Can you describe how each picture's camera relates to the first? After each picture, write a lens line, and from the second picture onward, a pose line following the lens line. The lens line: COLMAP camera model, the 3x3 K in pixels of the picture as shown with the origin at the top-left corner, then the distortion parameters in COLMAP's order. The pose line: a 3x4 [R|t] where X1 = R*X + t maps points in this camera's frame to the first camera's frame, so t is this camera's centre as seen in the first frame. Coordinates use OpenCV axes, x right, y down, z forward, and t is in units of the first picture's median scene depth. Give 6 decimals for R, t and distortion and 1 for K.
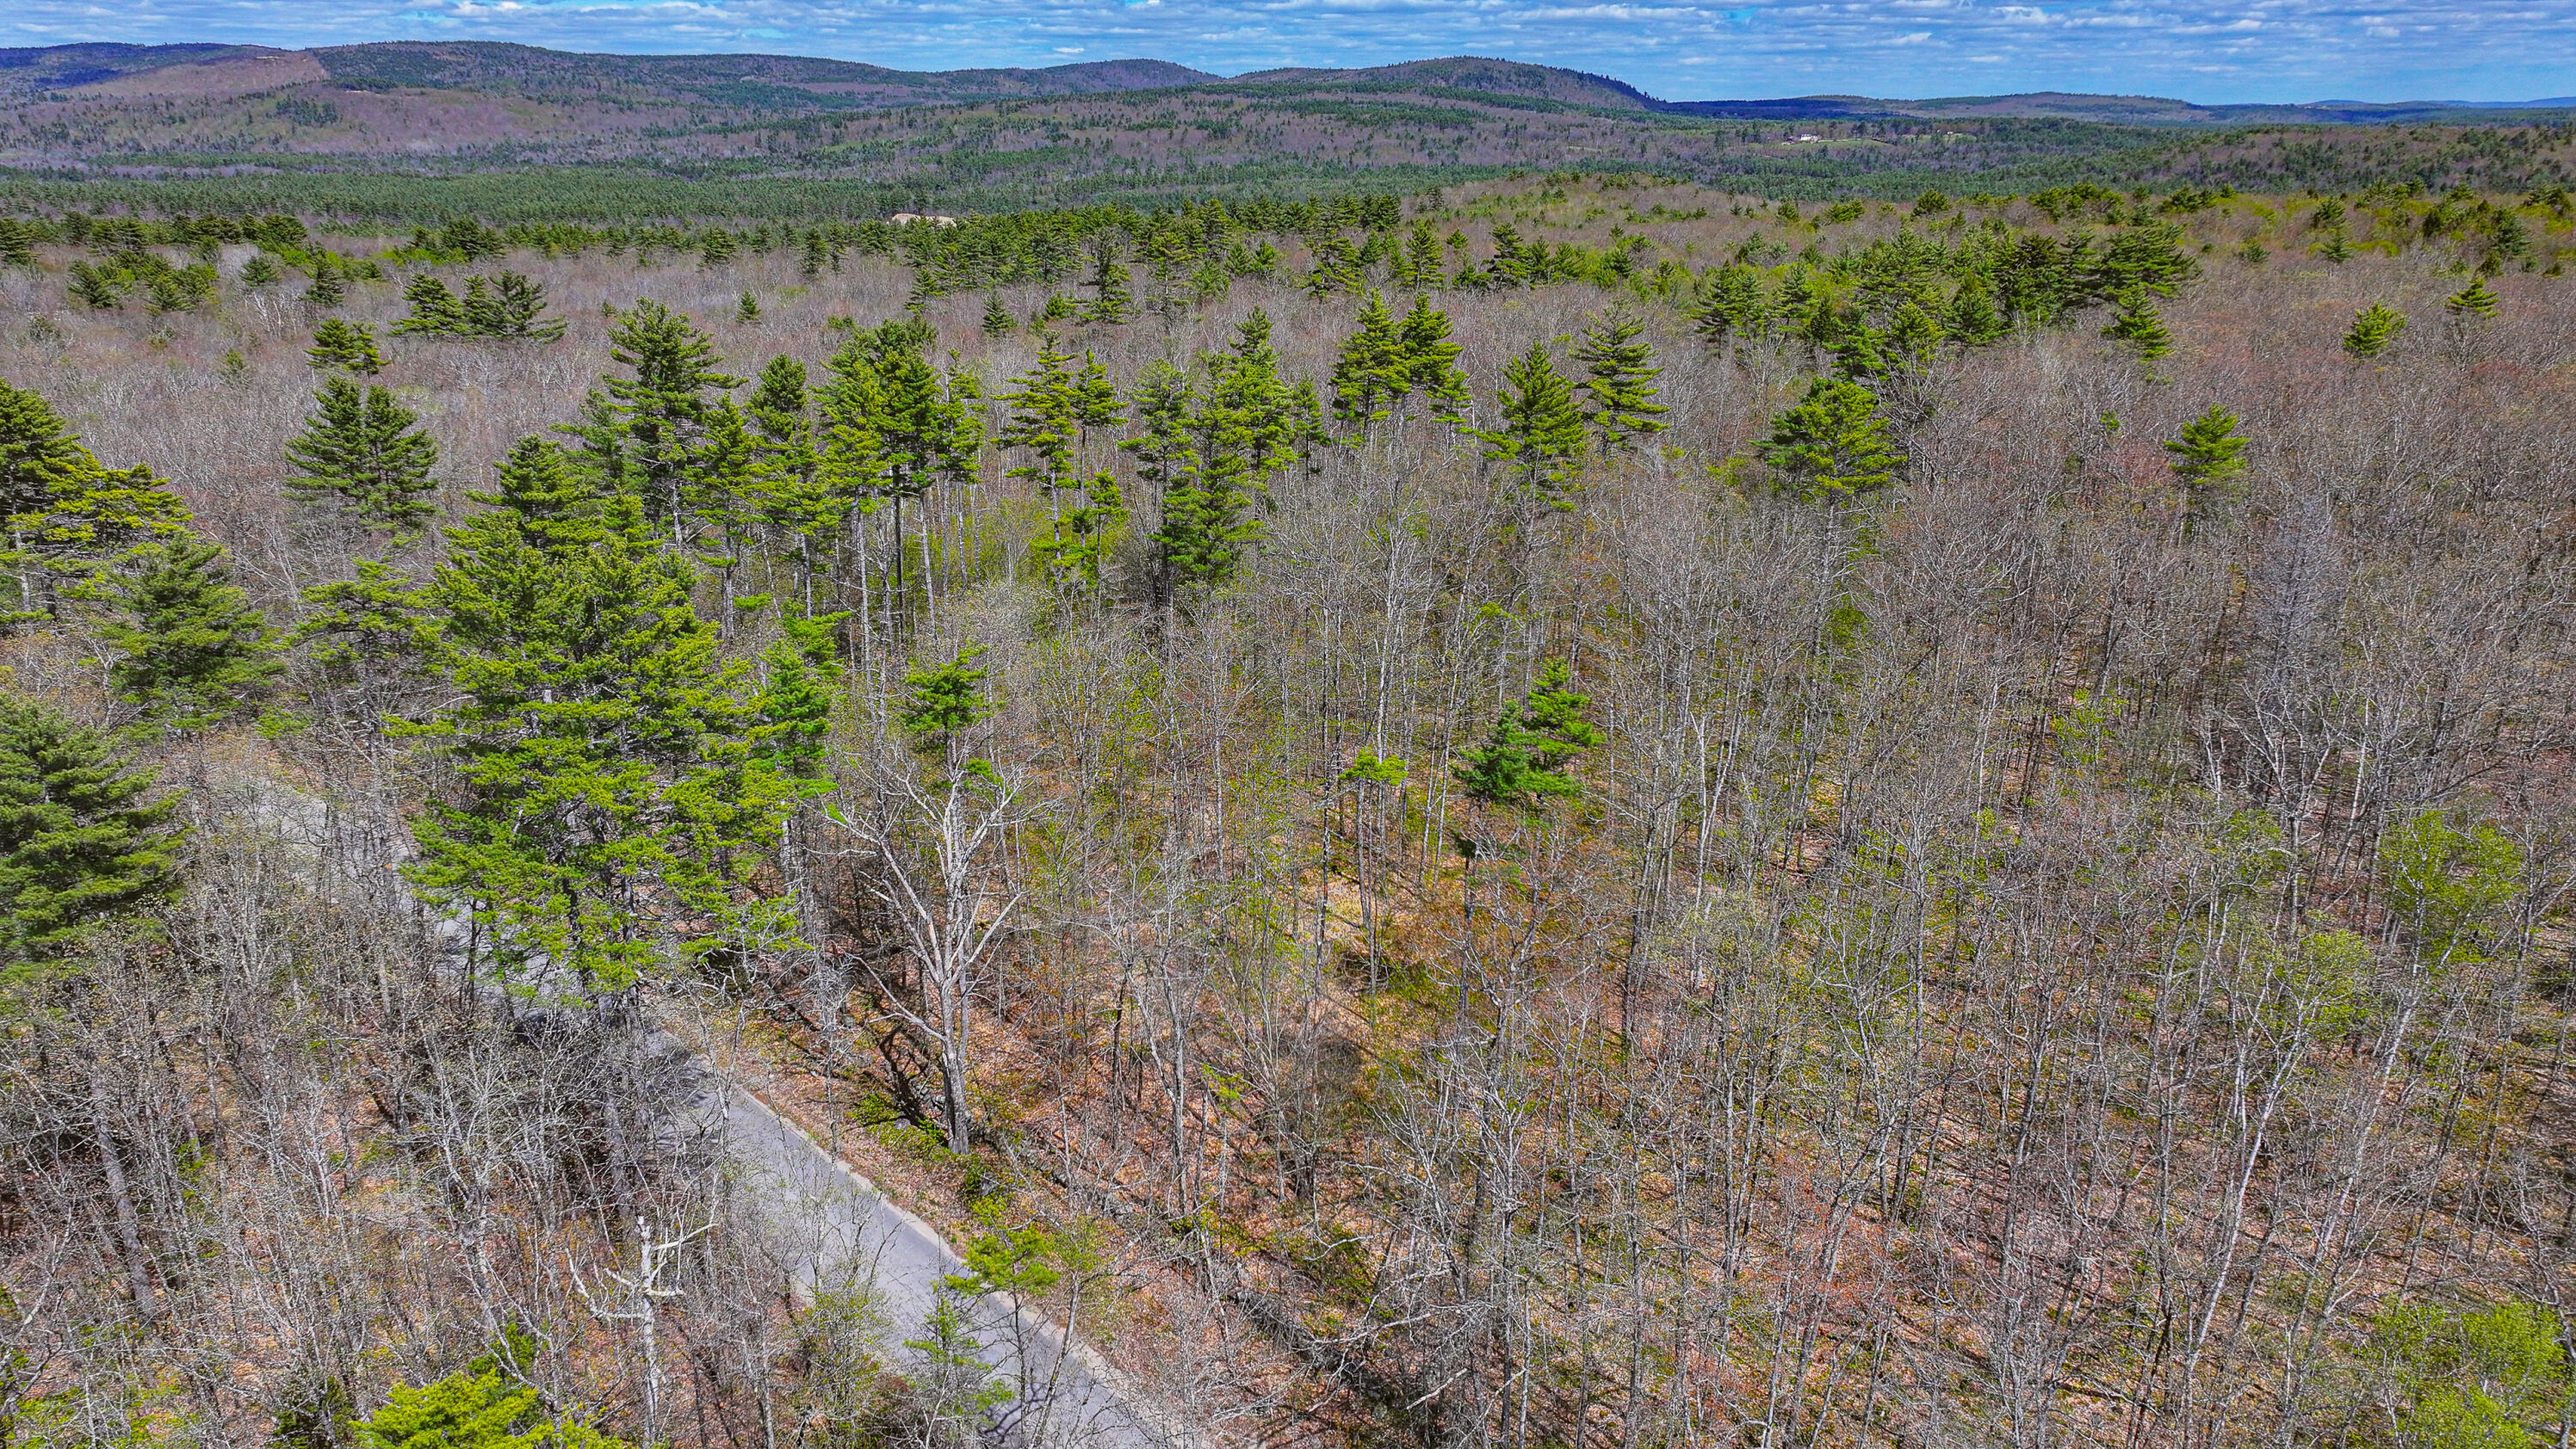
lens RADIAL K [[1810.3, 0, 1296.7], [0, 1810.3, 733.2], [0, 0, 1]] dist [-0.002984, 0.019001]
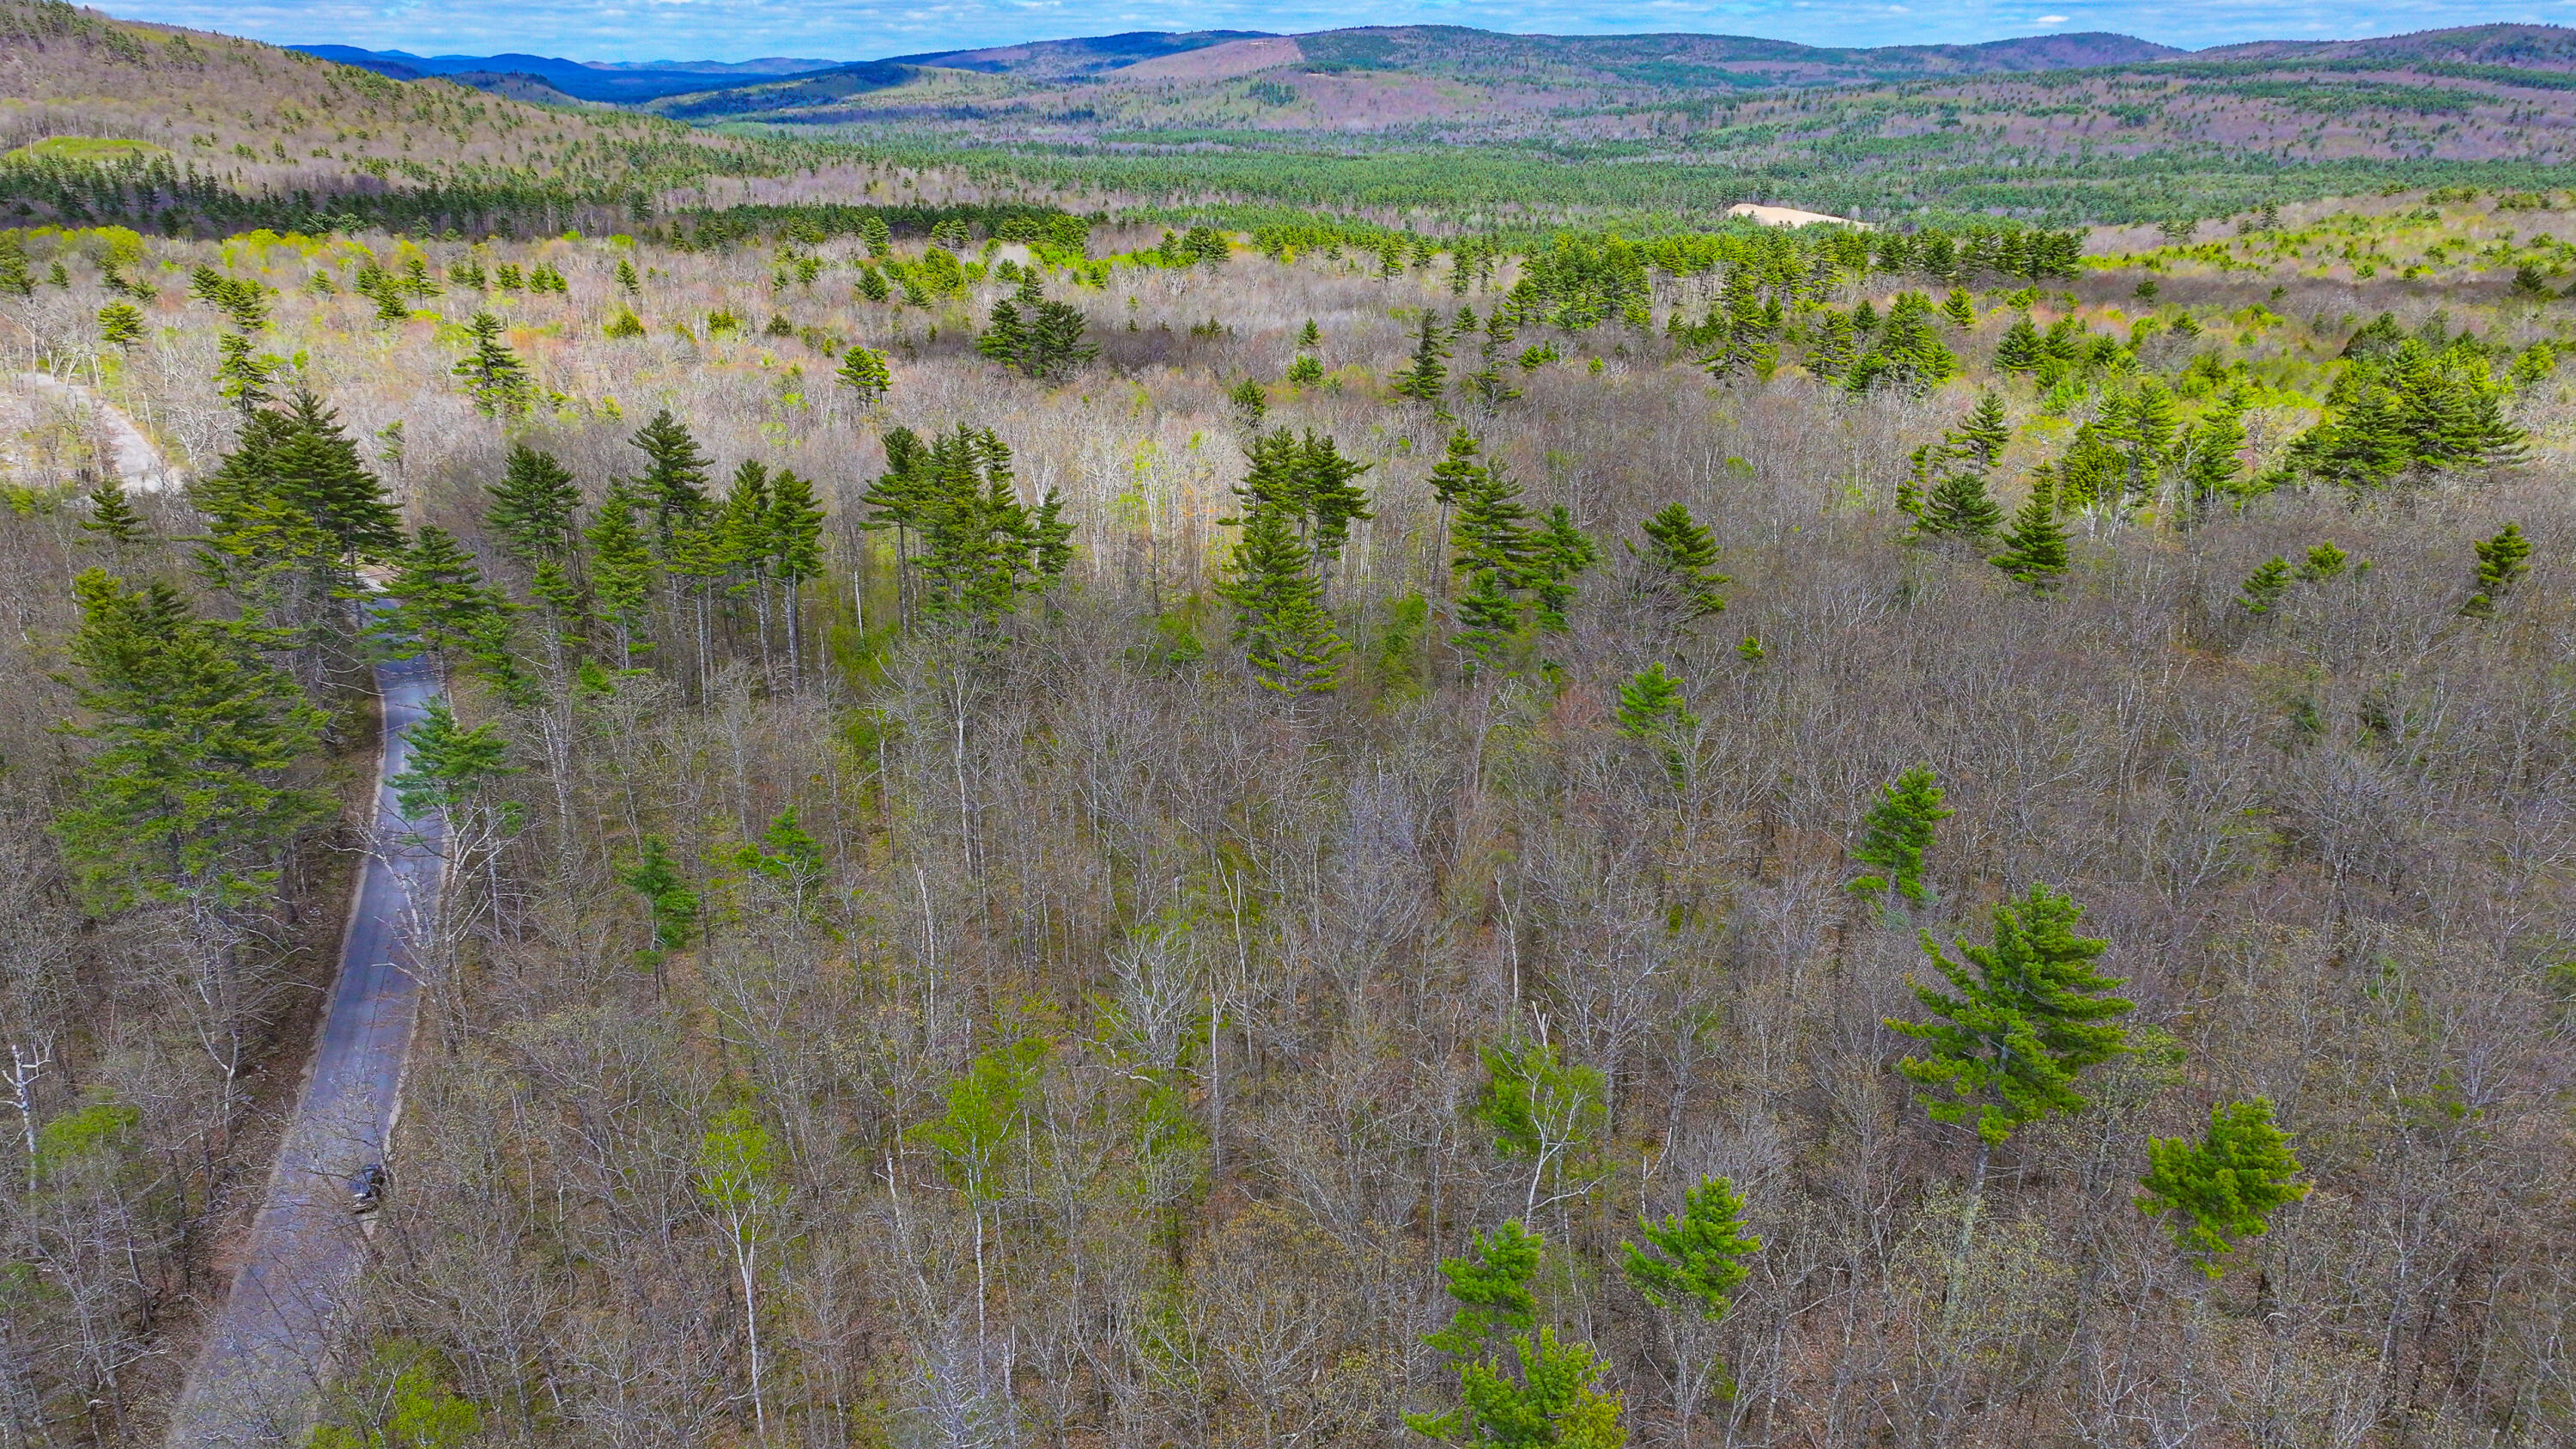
lens RADIAL K [[1810.3, 0, 1297.1], [0, 1810.3, 731.3], [0, 0, 1]] dist [-0.002984, 0.019001]
pose [[0.885157, 0.157350, -0.437878, 0.119710], [-0.151714, 0.987254, 0.048082, -0.024200], [0.439863, 0.023872, 0.897748, -0.000875]]
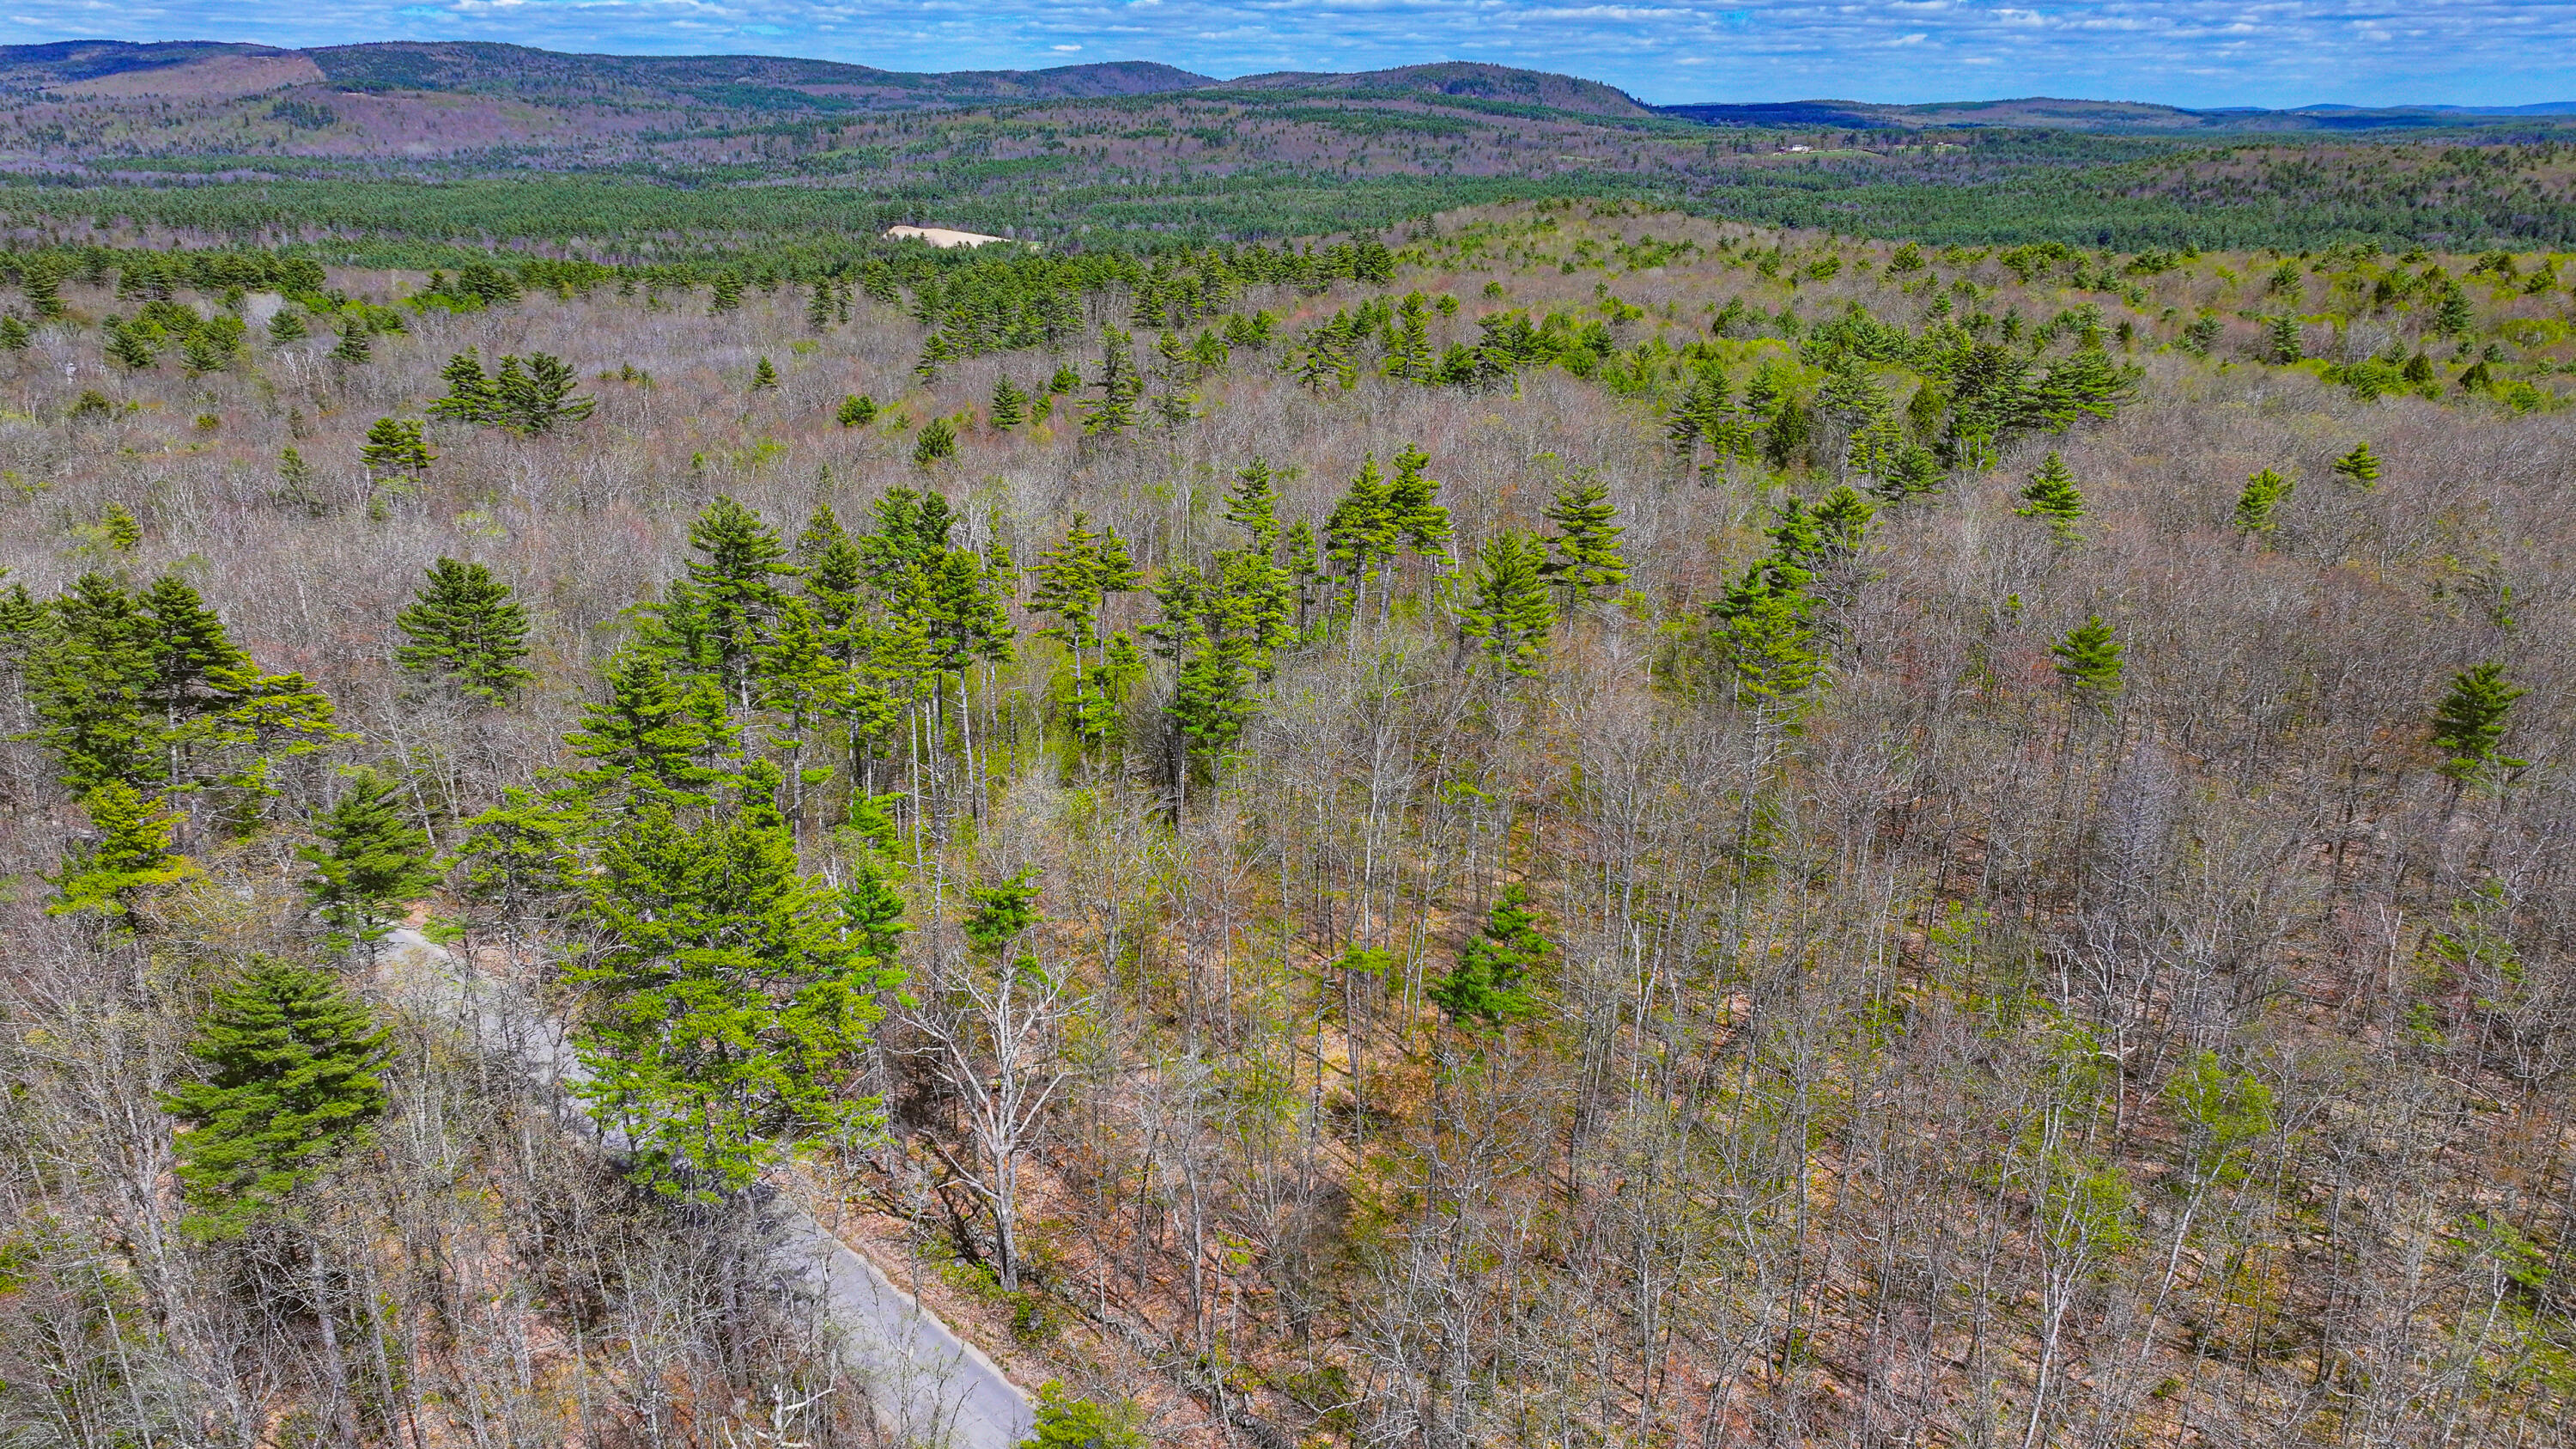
lens RADIAL K [[1810.3, 0, 1297.5], [0, 1810.3, 734.3], [0, 0, 1]] dist [-0.002984, 0.019001]
pose [[0.999985, 0.003020, 0.004542, -0.000513], [-0.003028, 0.999994, 0.001796, -0.016272], [-0.004537, -0.001809, 0.999988, -0.022539]]
